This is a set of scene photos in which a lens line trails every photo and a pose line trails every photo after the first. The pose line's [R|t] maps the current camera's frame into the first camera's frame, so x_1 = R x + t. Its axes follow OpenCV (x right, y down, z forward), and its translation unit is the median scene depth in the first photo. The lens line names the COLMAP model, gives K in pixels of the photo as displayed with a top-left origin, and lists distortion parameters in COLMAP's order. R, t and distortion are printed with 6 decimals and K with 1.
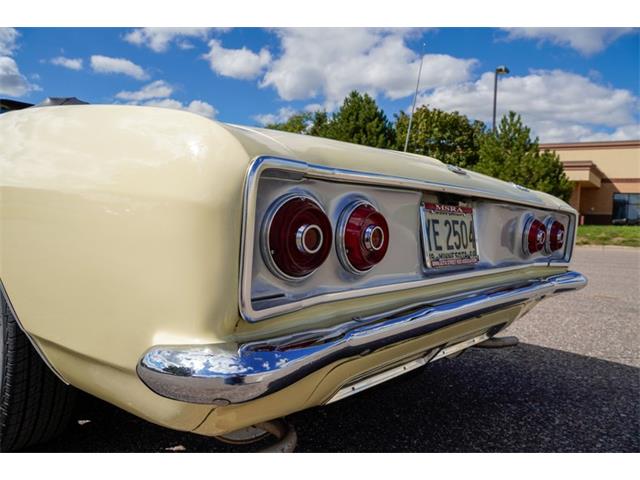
lens RADIAL K [[478.4, 0, 321.9], [0, 478.4, 235.0], [0, 0, 1]] dist [-0.132808, 0.097602]
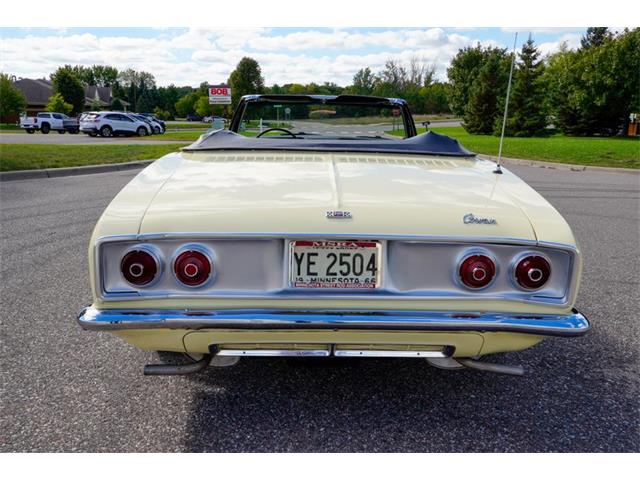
lens RADIAL K [[581.6, 0, 322.6], [0, 581.6, 242.0], [0, 0, 1]] dist [-0.070665, 0.161354]
pose [[0.692063, 0.128357, -0.710333, 1.388073], [-0.019031, 0.986966, 0.159802, -0.318327], [0.721586, -0.097075, 0.685485, -0.111381]]
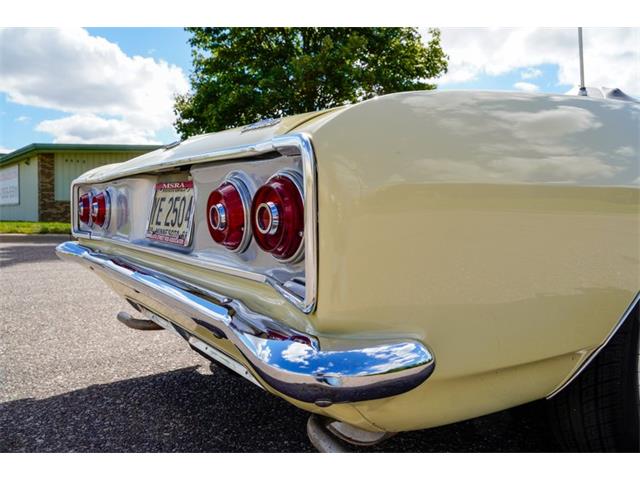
lens RADIAL K [[478.4, 0, 321.9], [0, 478.4, 235.0], [0, 0, 1]] dist [-0.132808, 0.097602]
pose [[-0.176739, 0.006169, -0.984238, 1.208997], [-0.064107, 0.997785, 0.017765, 0.010648], [0.982168, 0.066236, -0.175952, 1.508218]]
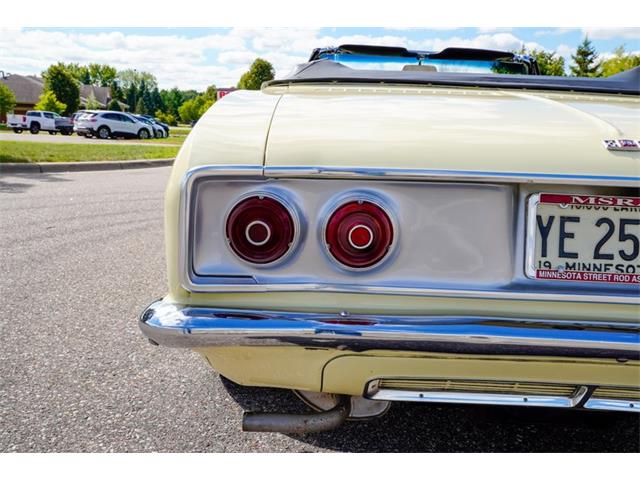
lens RADIAL K [[643.0, 0, 320.0], [0, 643.0, 240.0], [0, 0, 1]] dist [-0.025199, 0.190364]
pose [[0.672204, 0.119688, -0.730628, 0.691537], [-0.045933, 0.991687, 0.120193, -0.095489], [0.738940, -0.047234, 0.672114, 0.034117]]
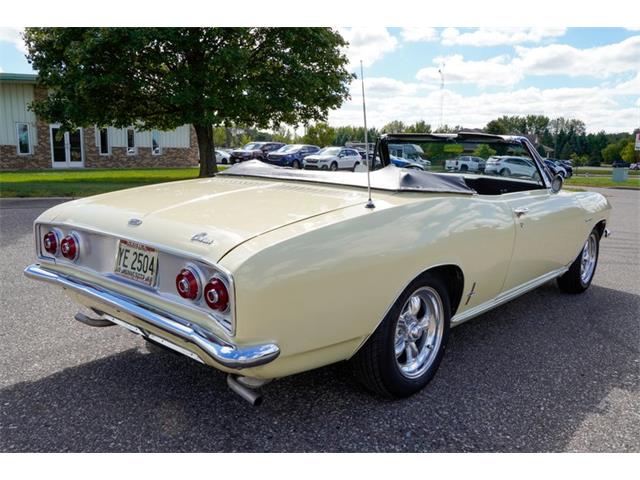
lens RADIAL K [[543.0, 0, 318.0], [0, 543.0, 239.6], [0, 0, 1]] dist [-0.096113, 0.154573]
pose [[0.021076, 0.124593, -0.991984, 2.141166], [-0.064323, 0.990318, 0.123017, -0.346928], [0.997707, 0.061215, 0.028886, 1.586896]]
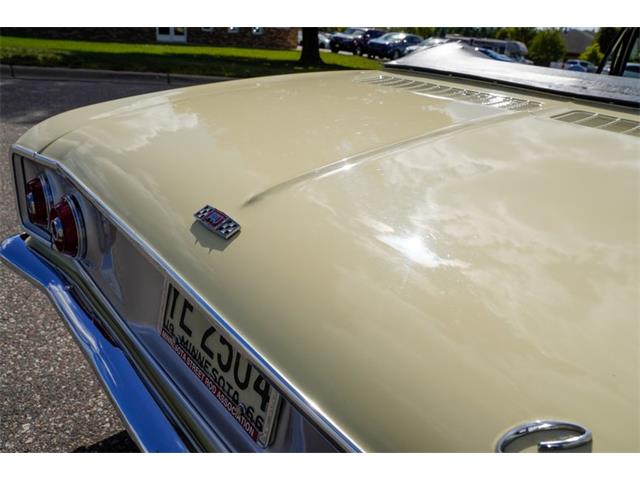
lens RADIAL K [[503.6, 0, 319.4], [0, 503.6, 232.5], [0, 0, 1]] dist [-0.037713, 0.004727]
pose [[-0.146953, 0.317956, -0.936648, 0.759739], [-0.134237, 0.931757, 0.337356, -0.318395], [0.979992, 0.175308, -0.094243, 1.162847]]
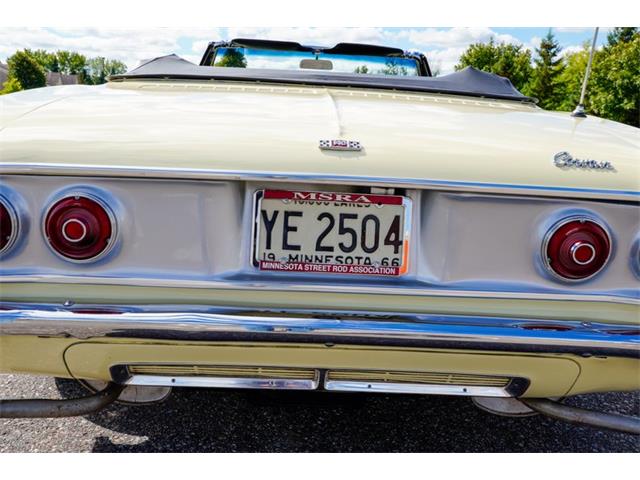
lens RADIAL K [[643.0, 0, 320.0], [0, 643.0, 240.0], [0, 0, 1]] dist [-0.025199, 0.190364]
pose [[0.699145, 0.129603, -0.703135, 0.994647], [-0.050043, 0.989892, 0.132700, -0.124723], [0.713226, -0.057589, 0.698564, 0.273031]]
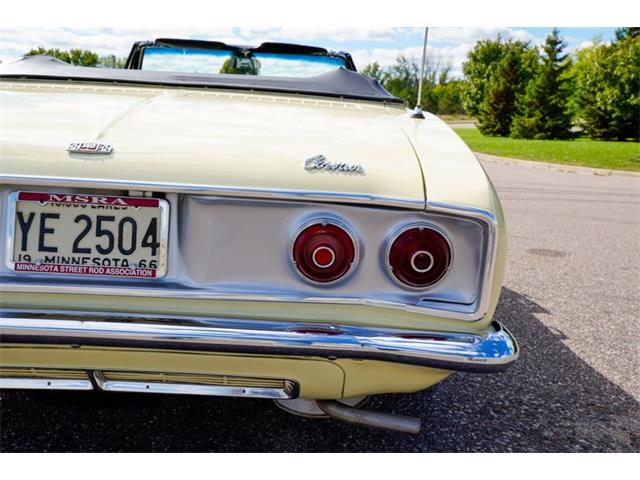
lens RADIAL K [[643.0, 0, 320.0], [0, 643.0, 240.0], [0, 0, 1]] dist [-0.025199, 0.190364]
pose [[0.684640, 0.133744, -0.716506, 1.286842], [-0.048650, 0.989214, 0.138162, -0.154348], [0.727256, -0.059733, 0.683762, 0.569252]]
